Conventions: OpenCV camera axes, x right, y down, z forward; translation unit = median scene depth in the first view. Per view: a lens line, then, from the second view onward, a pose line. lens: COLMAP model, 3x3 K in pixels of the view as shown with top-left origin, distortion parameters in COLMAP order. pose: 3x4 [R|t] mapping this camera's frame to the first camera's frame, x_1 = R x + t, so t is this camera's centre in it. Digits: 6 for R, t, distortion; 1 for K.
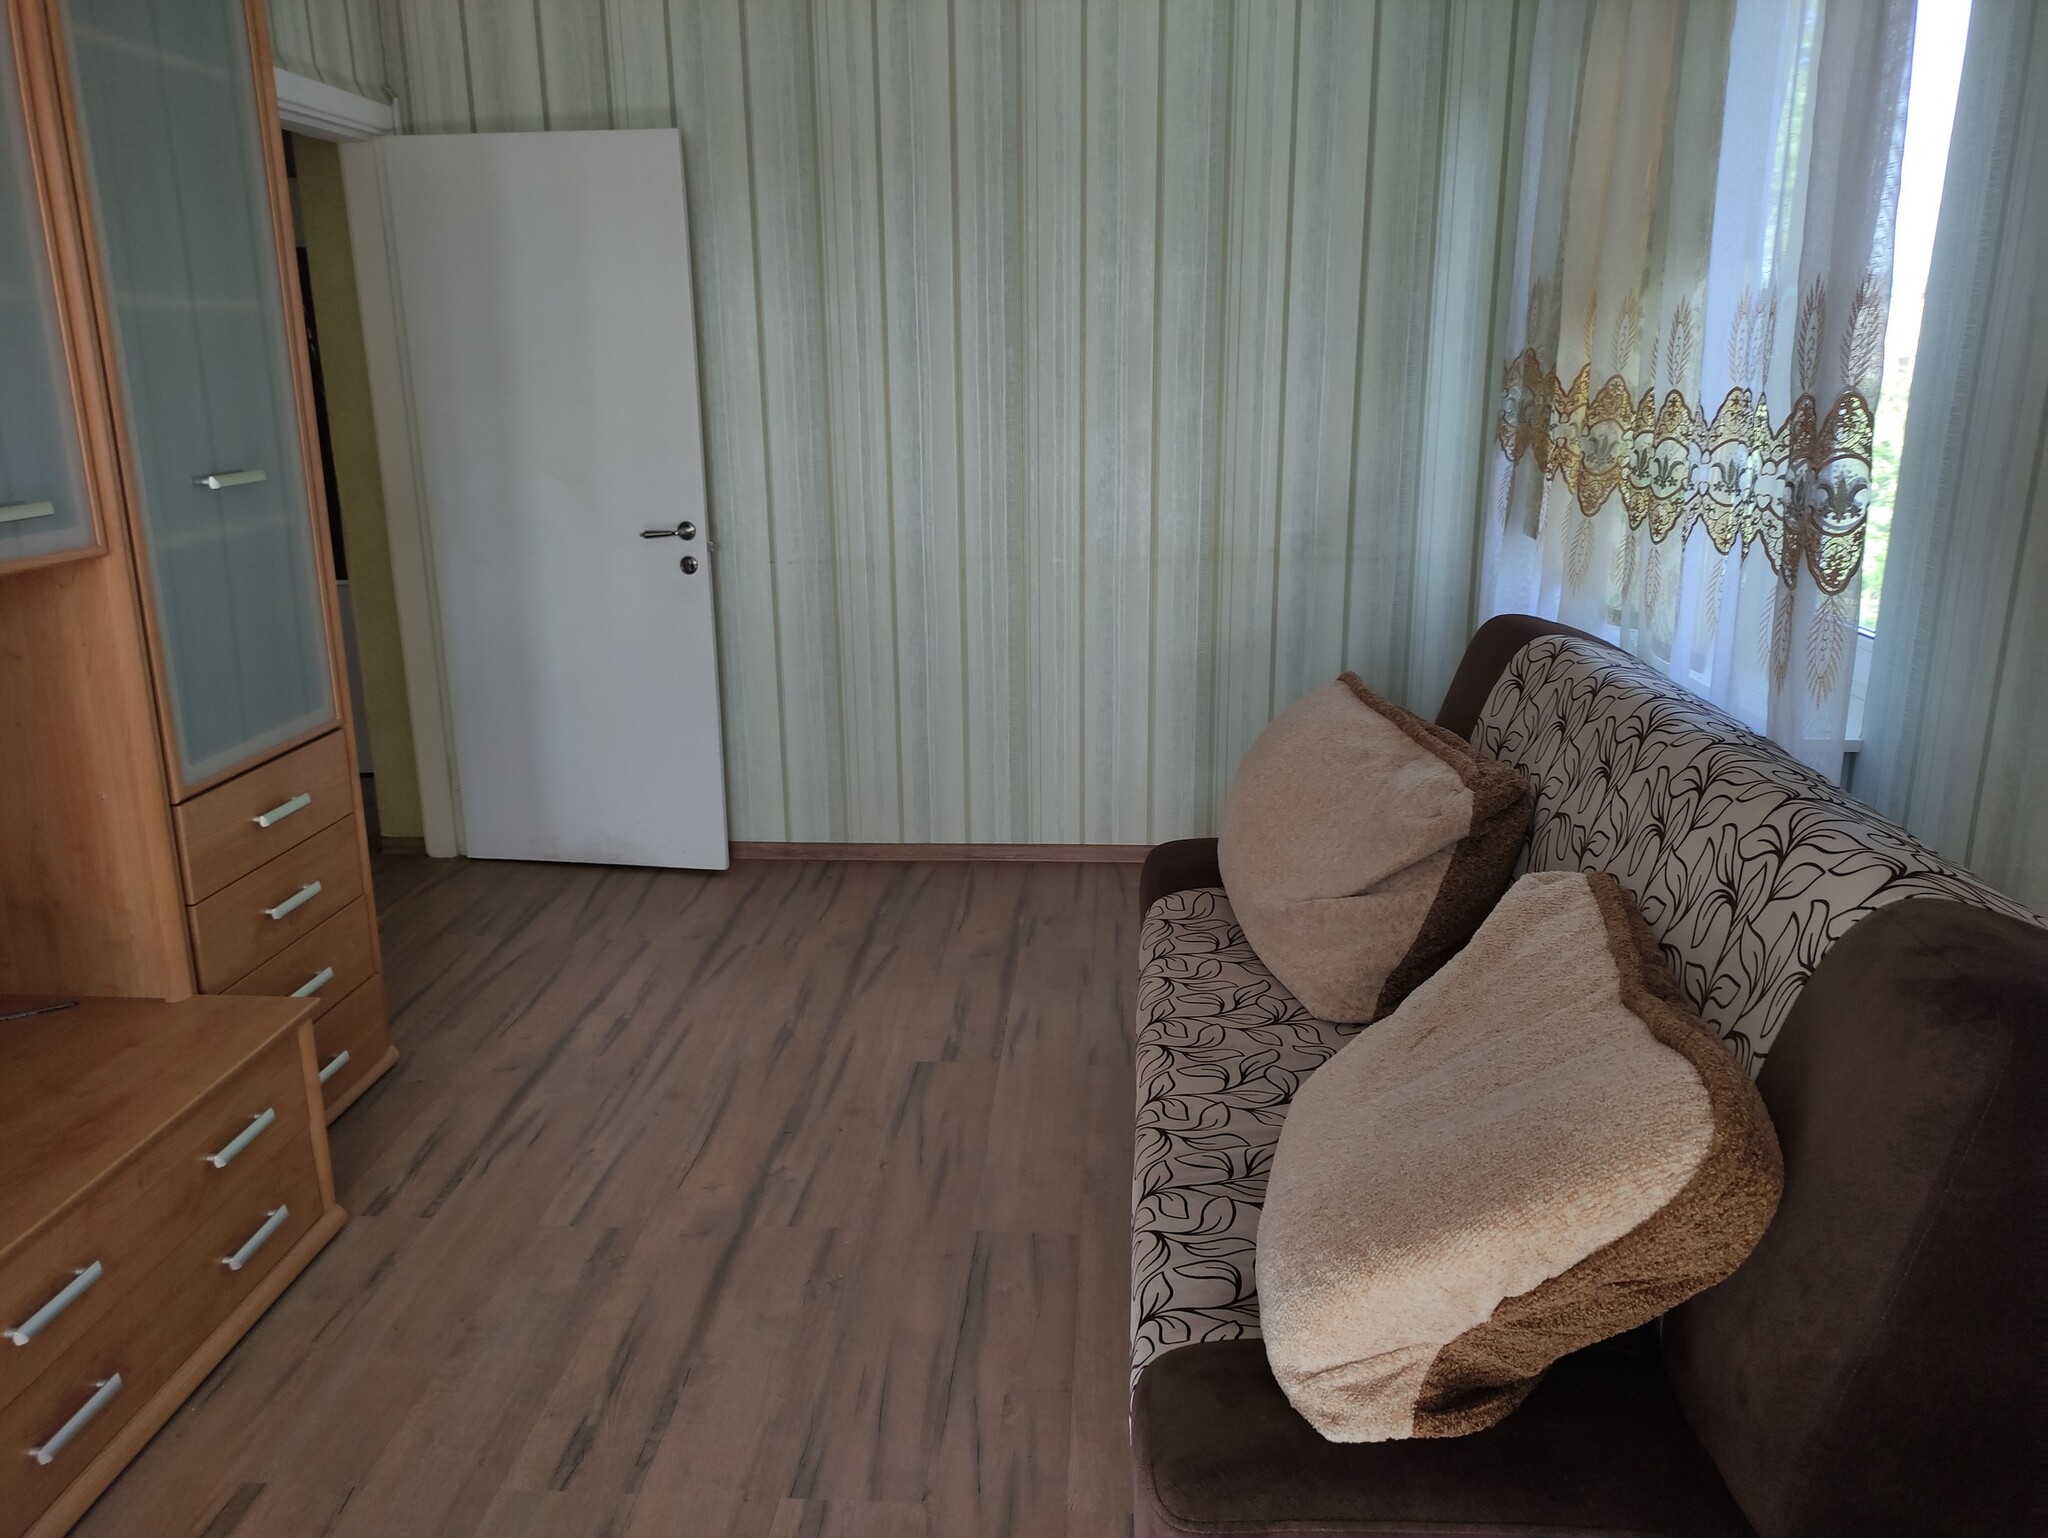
lens RADIAL K [[1522.1, 0, 1017.5], [0, 1522.1, 757.0], [0, 0, 1]] dist [0.075050, -0.067572]
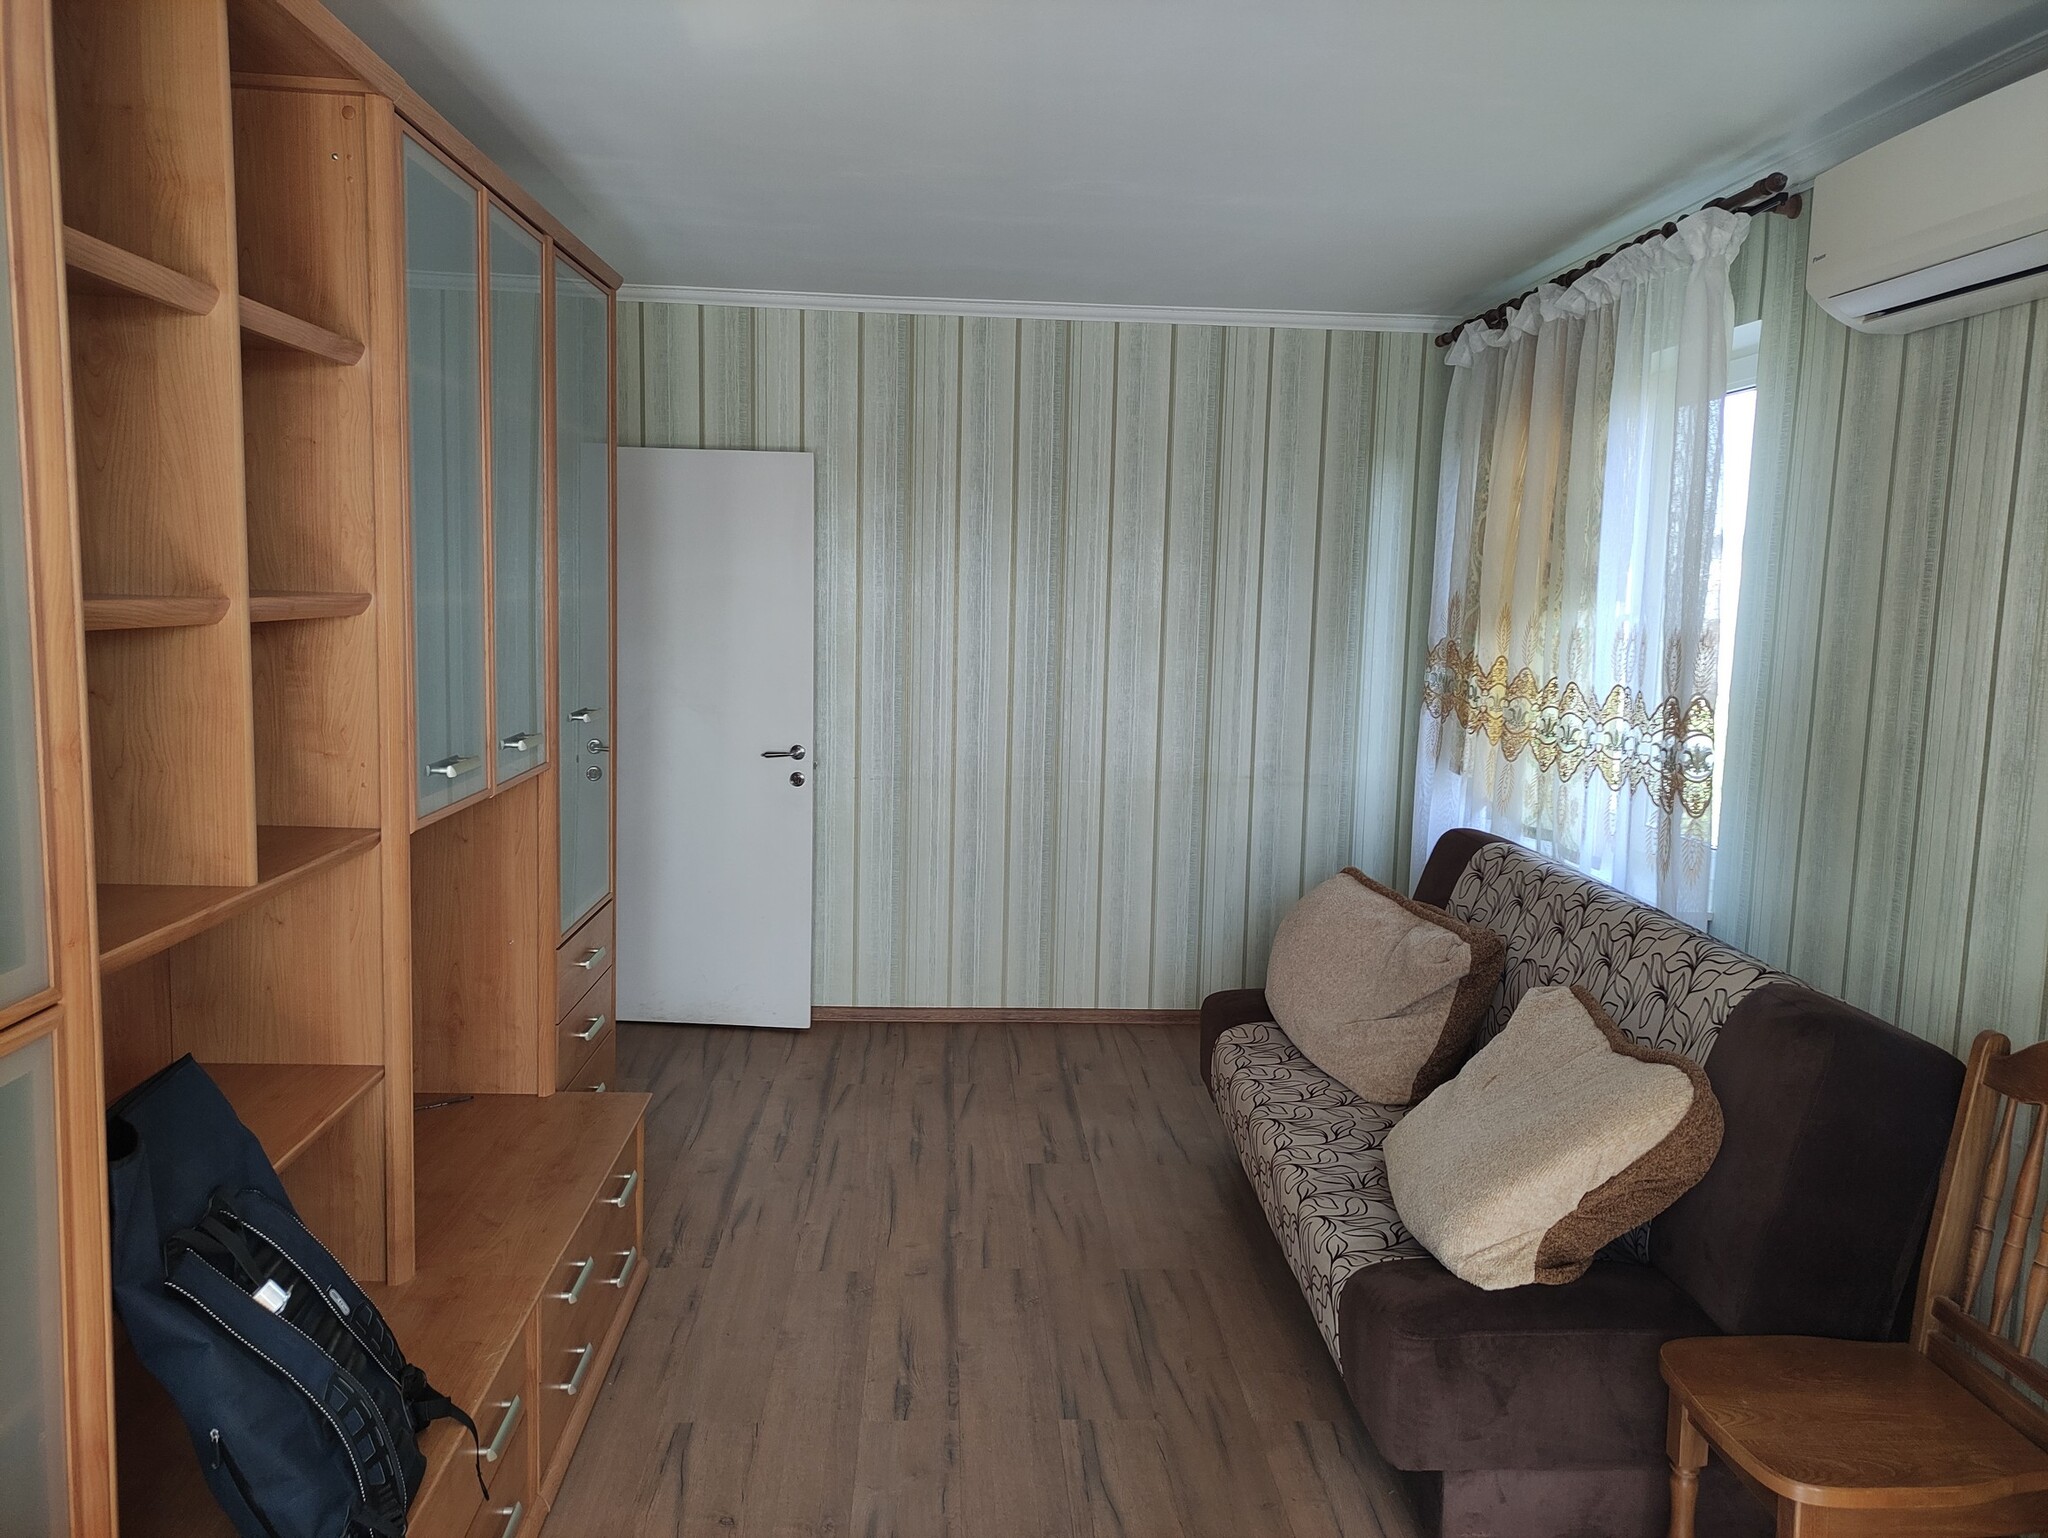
lens RADIAL K [[1522.1, 0, 1017.5], [0, 1522.1, 757.0], [0, 0, 1]] dist [0.075050, -0.067572]
pose [[0.991895, 0.024009, 0.124775, -0.267863], [-0.006208, 0.989971, -0.141136, 0.044784], [-0.126912, 0.139217, 0.982096, -0.354227]]
